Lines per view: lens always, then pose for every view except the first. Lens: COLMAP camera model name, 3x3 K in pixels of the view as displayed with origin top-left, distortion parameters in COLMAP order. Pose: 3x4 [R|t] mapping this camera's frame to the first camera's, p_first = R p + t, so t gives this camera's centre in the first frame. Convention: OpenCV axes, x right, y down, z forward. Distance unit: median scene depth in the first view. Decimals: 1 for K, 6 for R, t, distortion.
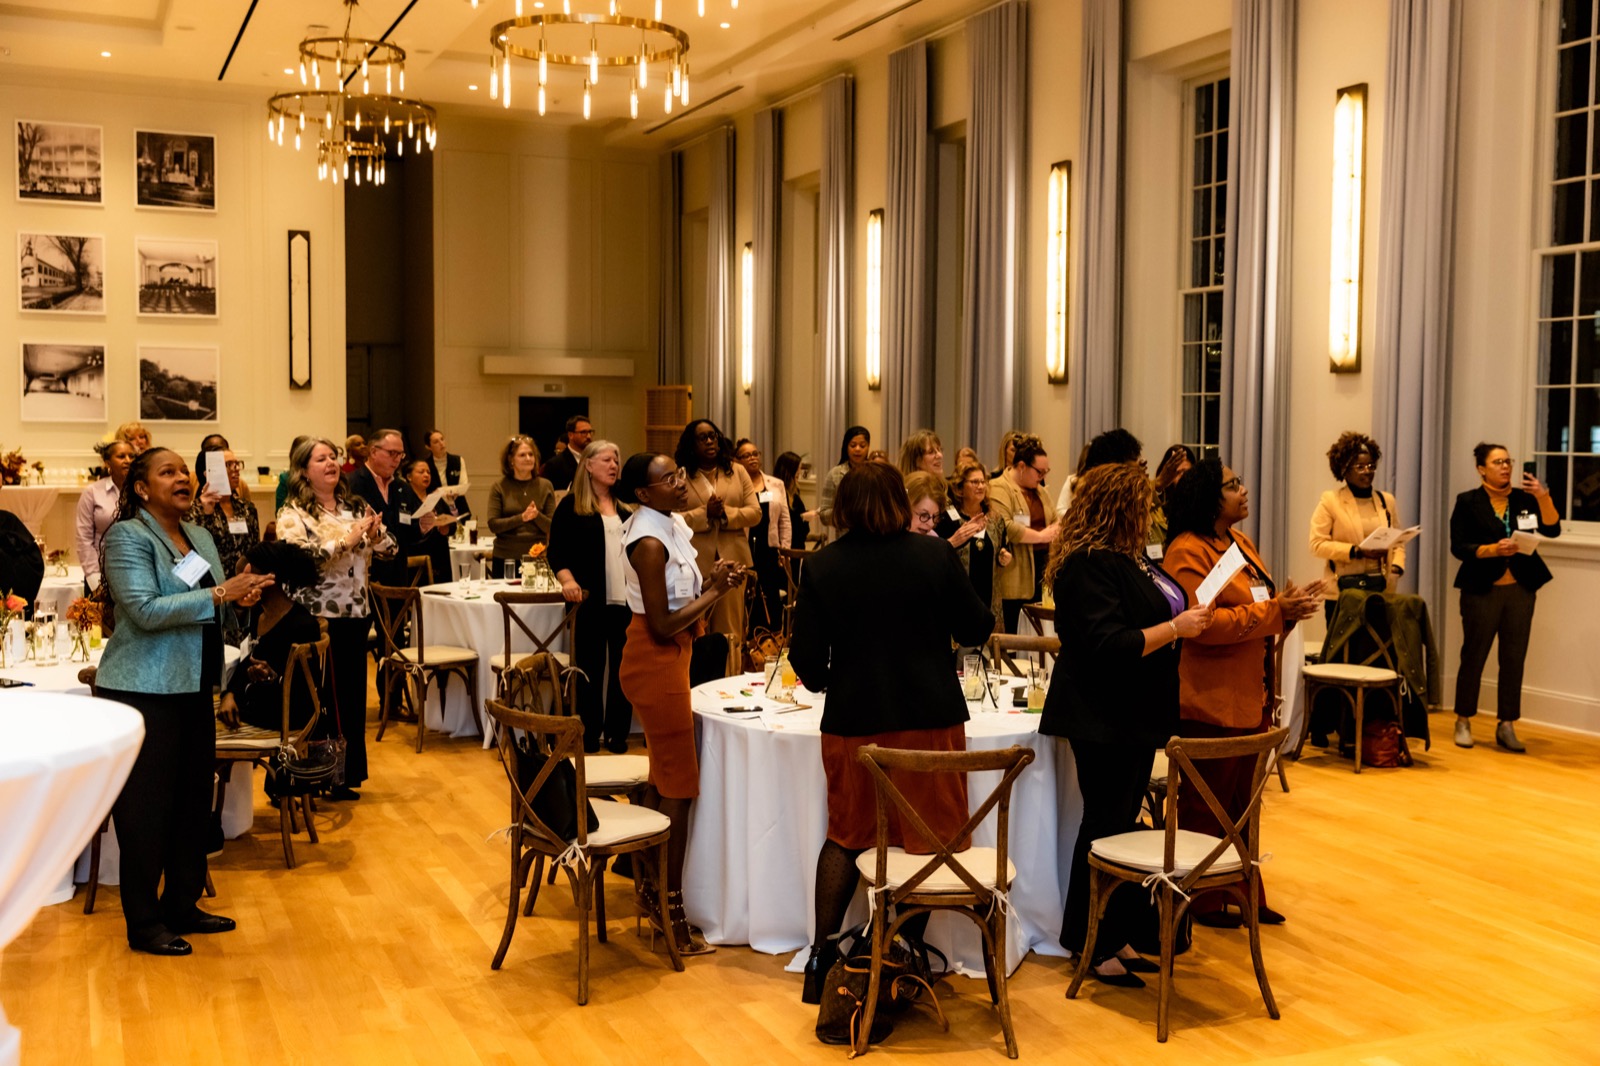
lens RADIAL K [[1722.0, 0, 800.0], [0, 1722.0, 533.0], [0, 0, 1]] dist [0.007015, 0.033186]
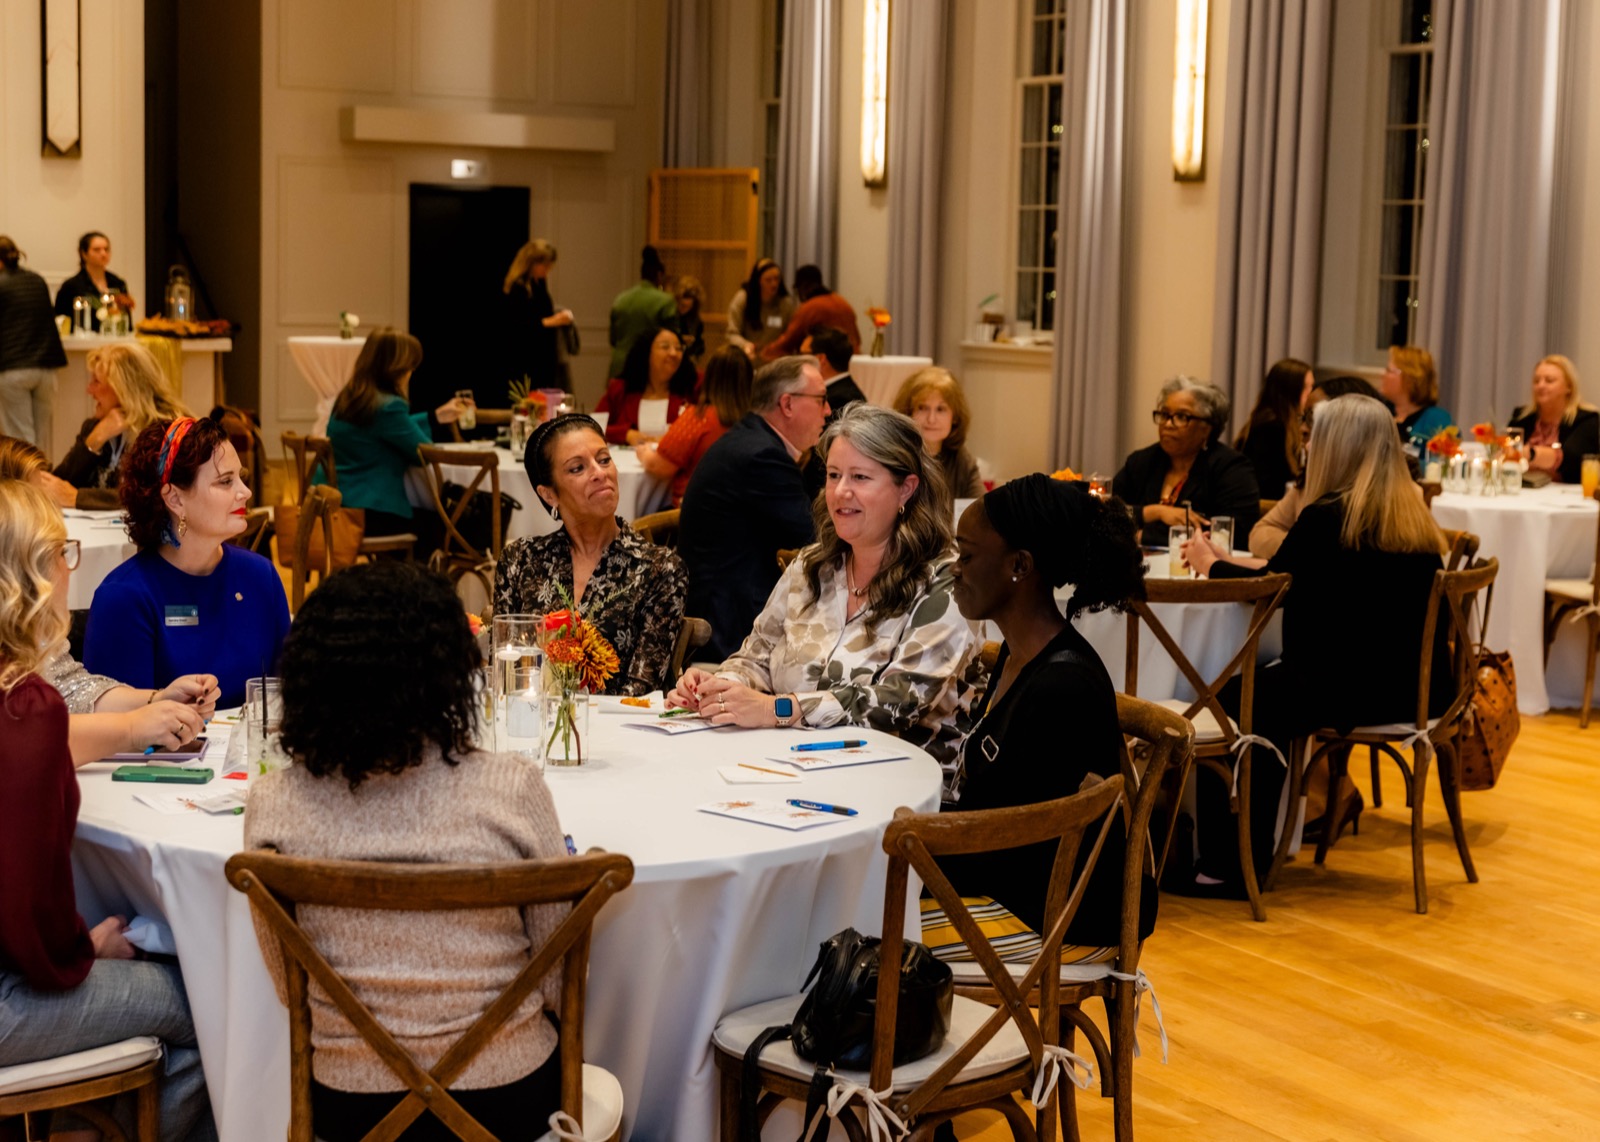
lens RADIAL K [[2755.3, 0, 837.5], [0, 2755.3, 549.4], [0, 0, 1]] dist [0.024051, -0.012284]
pose [[0.992928, 0.007156, 0.118502, -0.156702], [-0.012392, 0.998976, 0.043502, -0.002432], [-0.118070, -0.044663, 0.992000, 0.122037]]
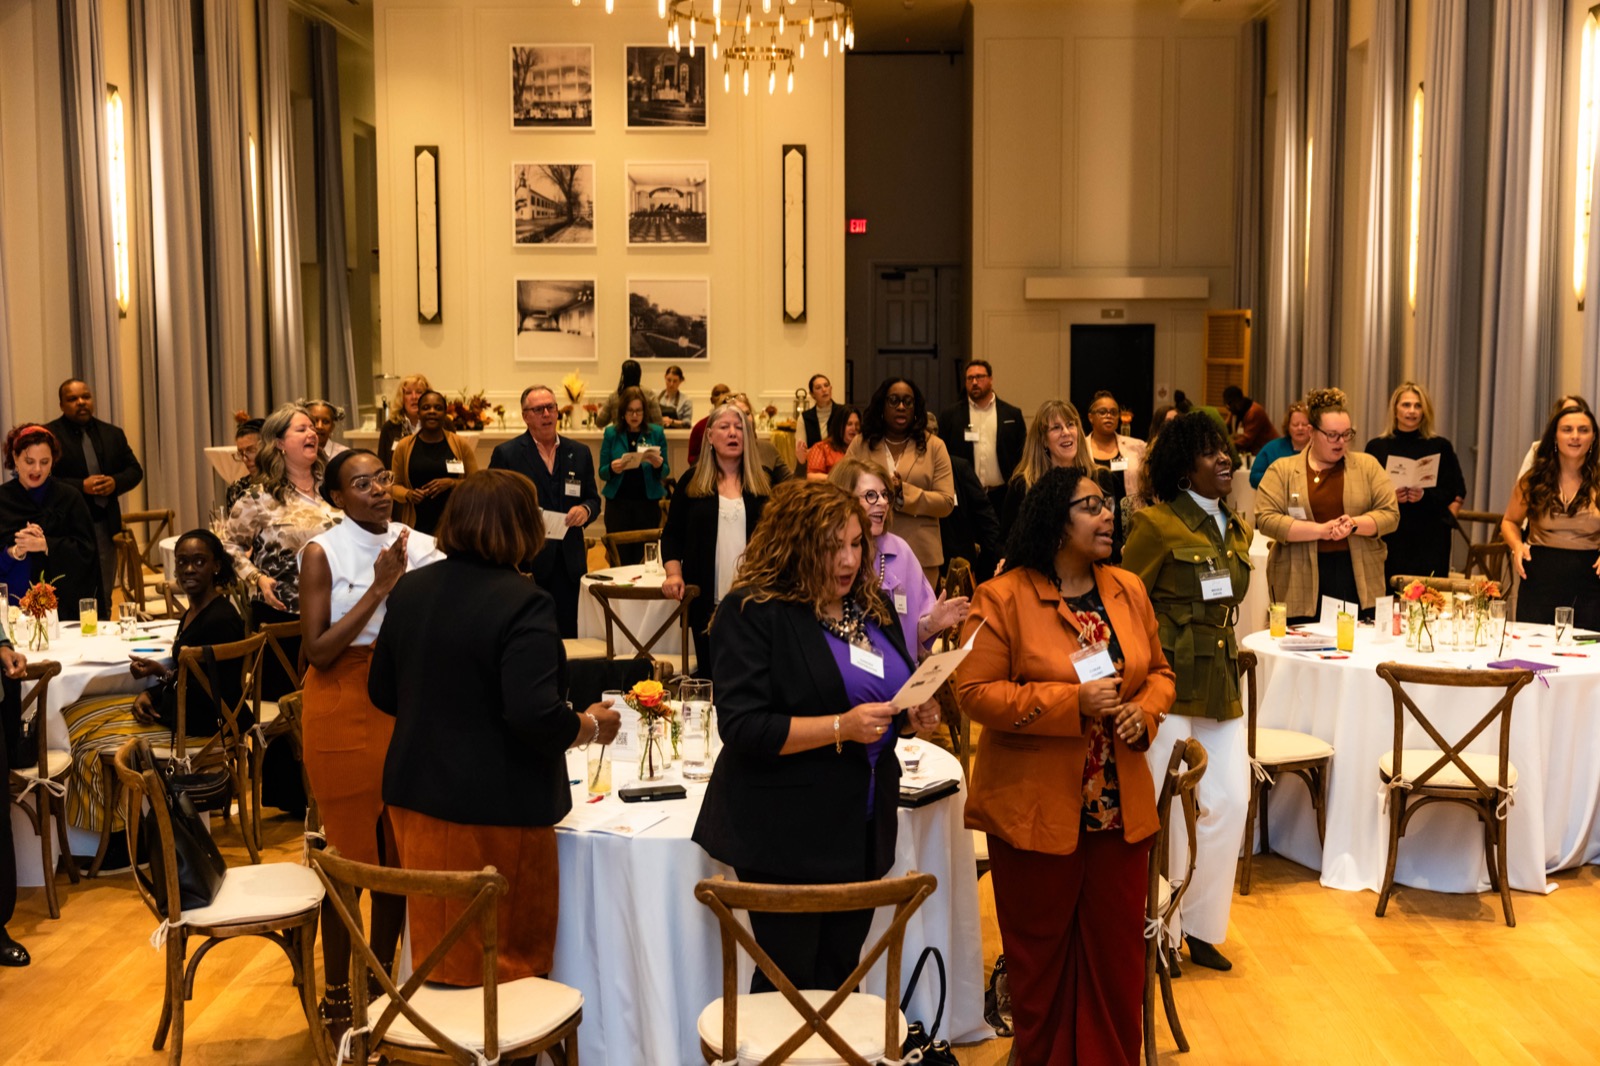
lens RADIAL K [[1964.5, 0, 800.0], [0, 1964.5, 533.0], [0, 0, 1]] dist [0.015973, -0.062579]
pose [[0.910732, 0.030368, -0.411881, 0.141919], [-0.016313, 0.999160, 0.037599, -0.012850], [0.412676, -0.027524, 0.910462, 0.069043]]
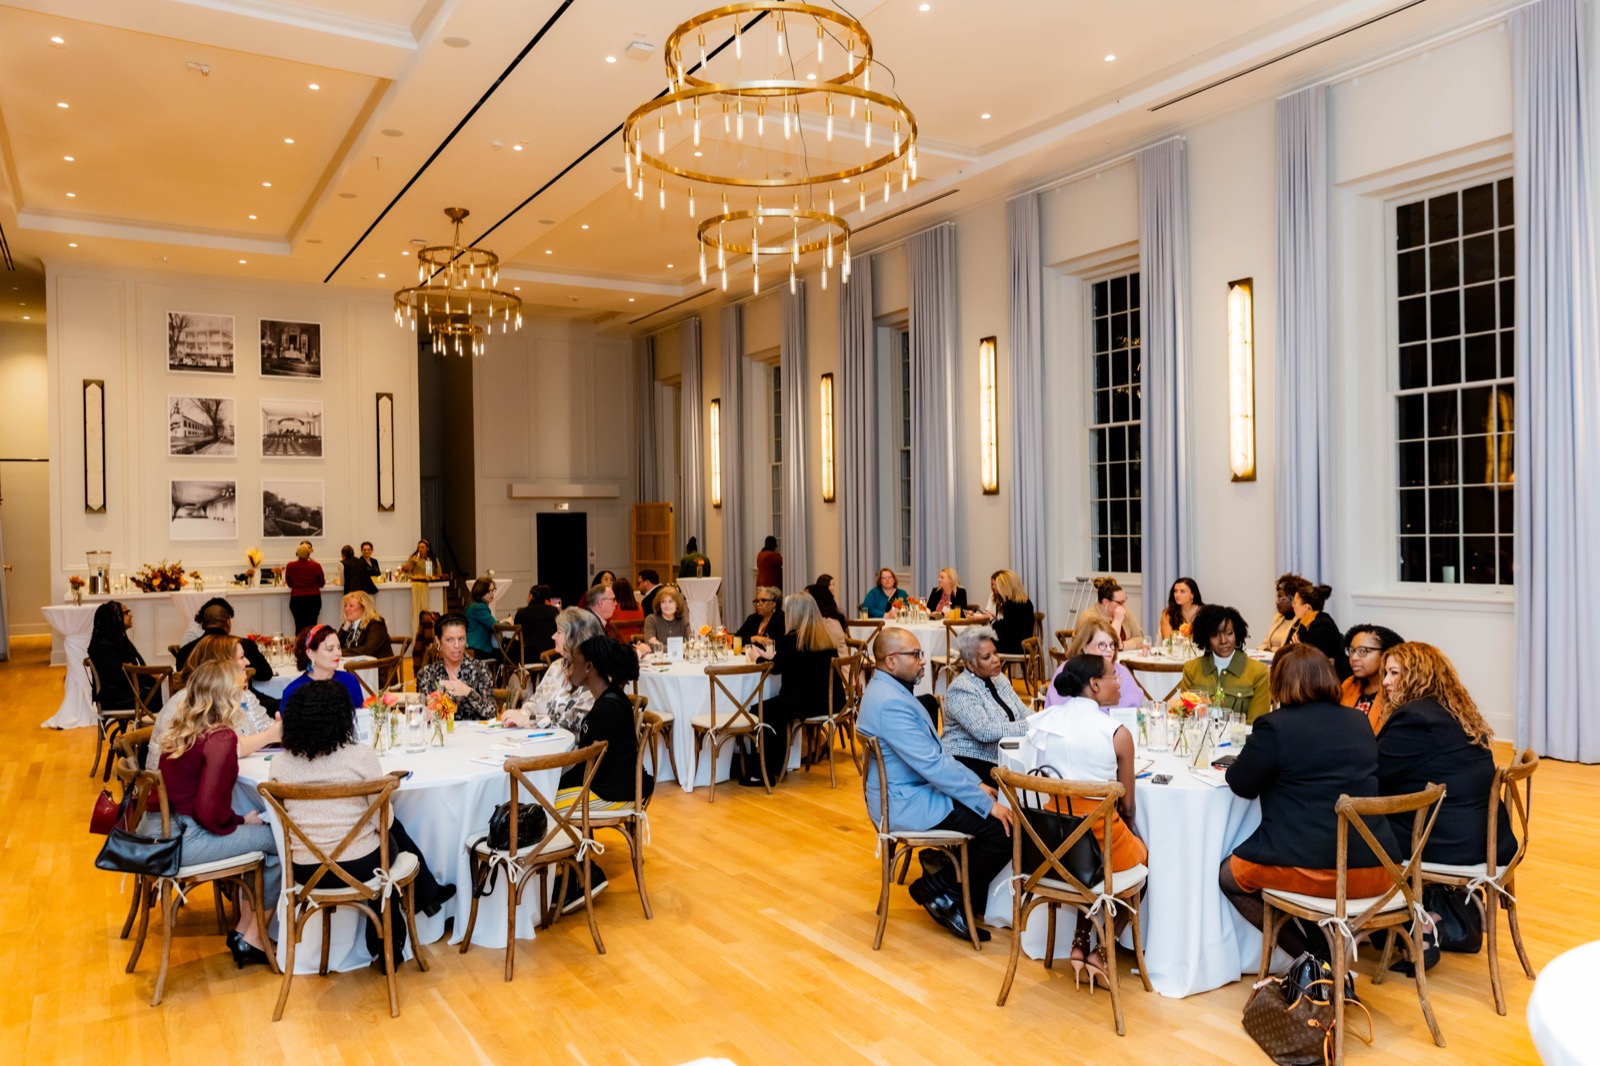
lens RADIAL K [[1163.2, 0, 800.0], [0, 1163.2, 533.0], [0, 0, 1]] dist [0.001832, 0.001643]
pose [[0.989815, -0.024243, 0.140277, -0.102983], [0.032382, 0.997904, -0.056035, -0.005875], [-0.138625, 0.060006, 0.988525, 0.068972]]
